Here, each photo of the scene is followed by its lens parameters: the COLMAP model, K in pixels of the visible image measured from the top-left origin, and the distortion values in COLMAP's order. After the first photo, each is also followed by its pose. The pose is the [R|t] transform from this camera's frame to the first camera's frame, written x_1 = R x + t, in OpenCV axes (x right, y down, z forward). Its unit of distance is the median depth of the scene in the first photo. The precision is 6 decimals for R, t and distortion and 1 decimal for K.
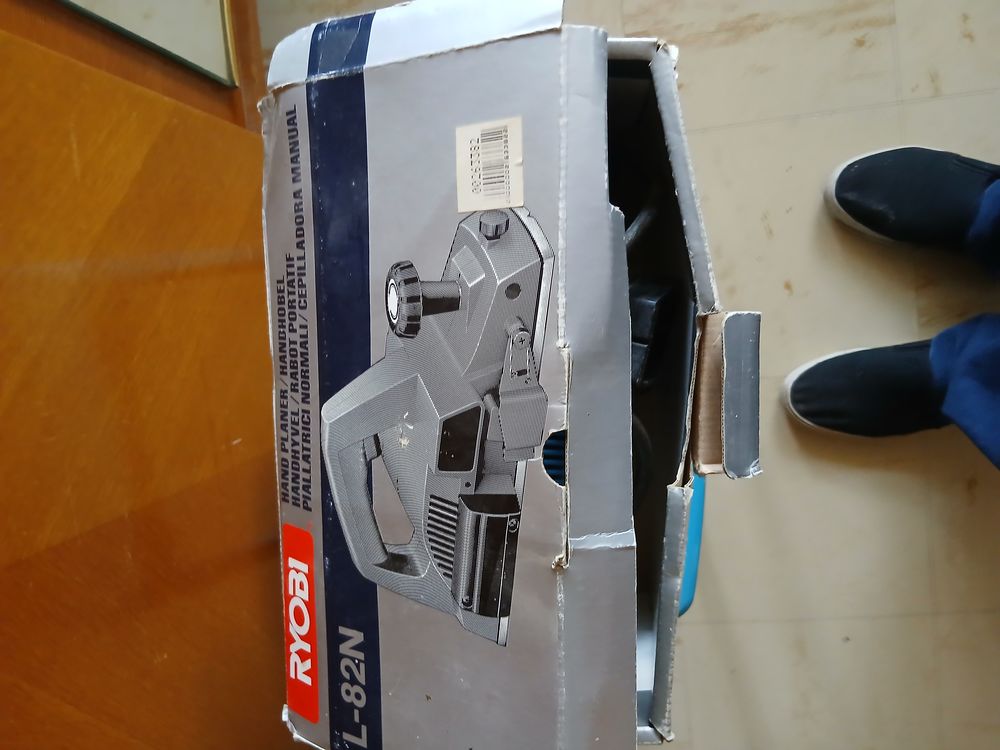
lens RADIAL K [[735.5, 0, 500.0], [0, 735.5, 375.0], [0, 0, 1]] dist [0.003499, -0.050687]
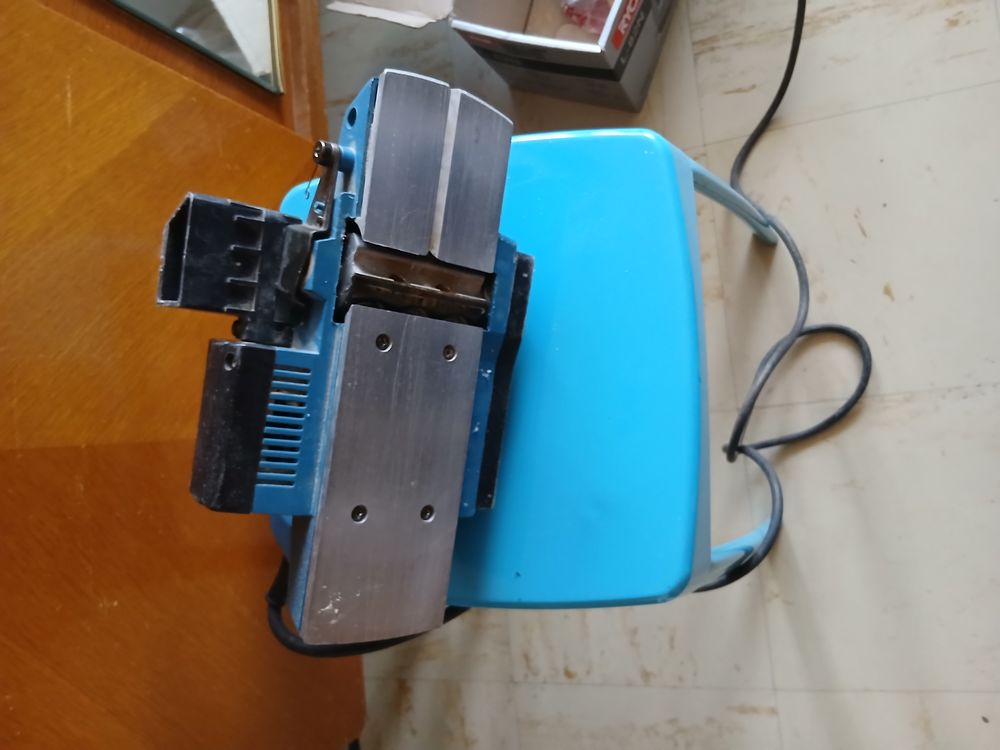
lens RADIAL K [[733.7, 0, 495.0], [0, 733.7, 376.5], [0, 0, 1]] dist [0.001946, -0.060554]
pose [[0.975904, -0.005006, -0.218143, 0.241477], [-0.024953, 0.990618, -0.134365, 0.207961], [0.216769, 0.136570, 0.966623, 0.146296]]
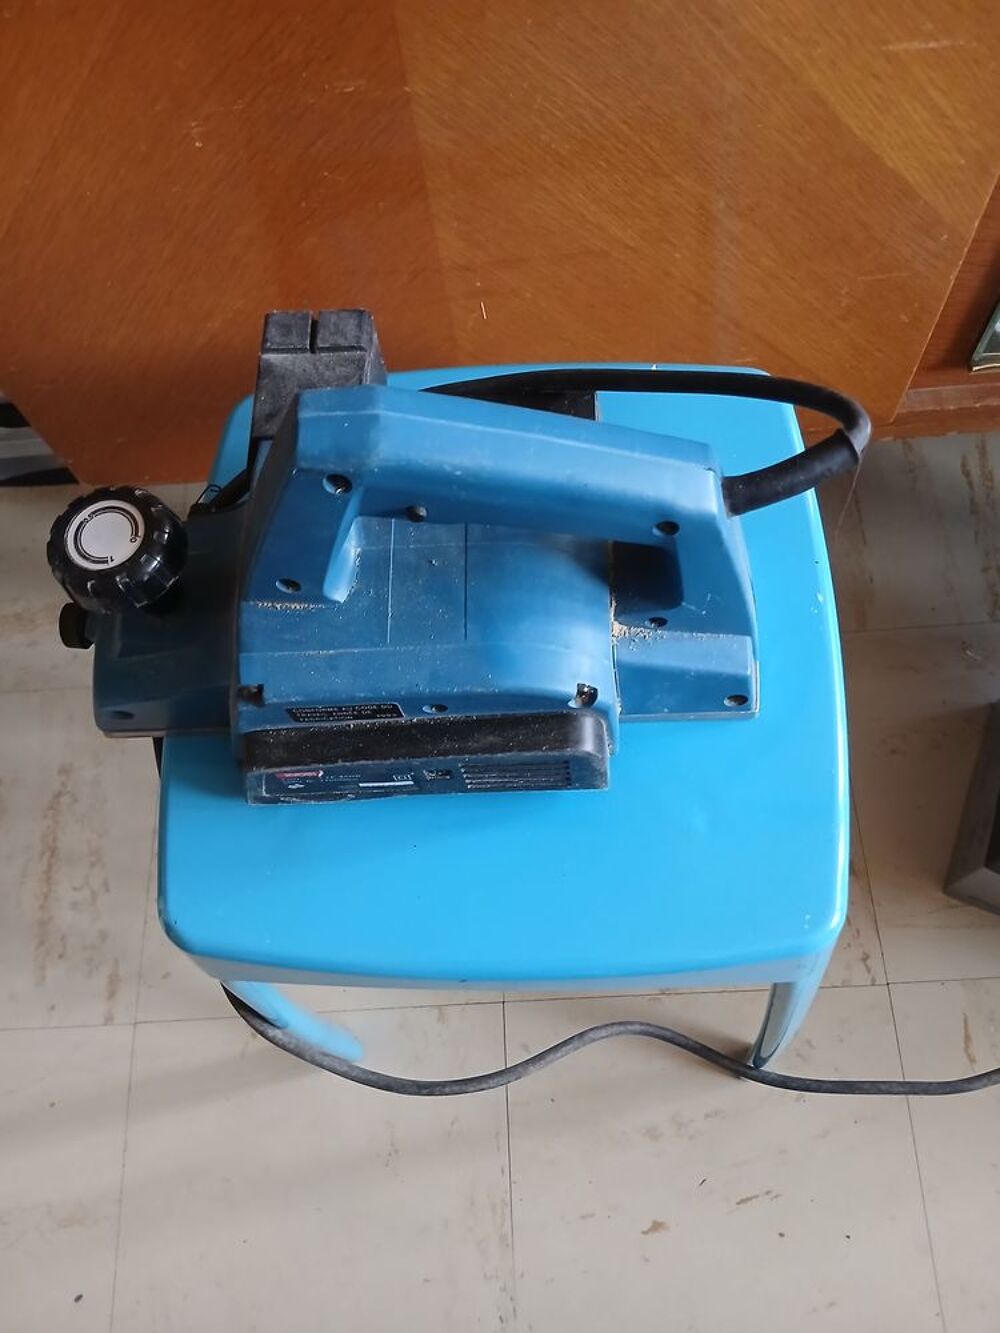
lens RADIAL K [[980.4, 0, 504.9], [0, 980.4, 663.8], [0, 0, 1]] dist [0.003499, -0.050687]
pose [[-0.053785, 0.975663, -0.212576, 0.213158], [-0.998460, -0.055440, -0.001825, 0.066190], [-0.013566, 0.212151, 0.977143, 0.193911]]
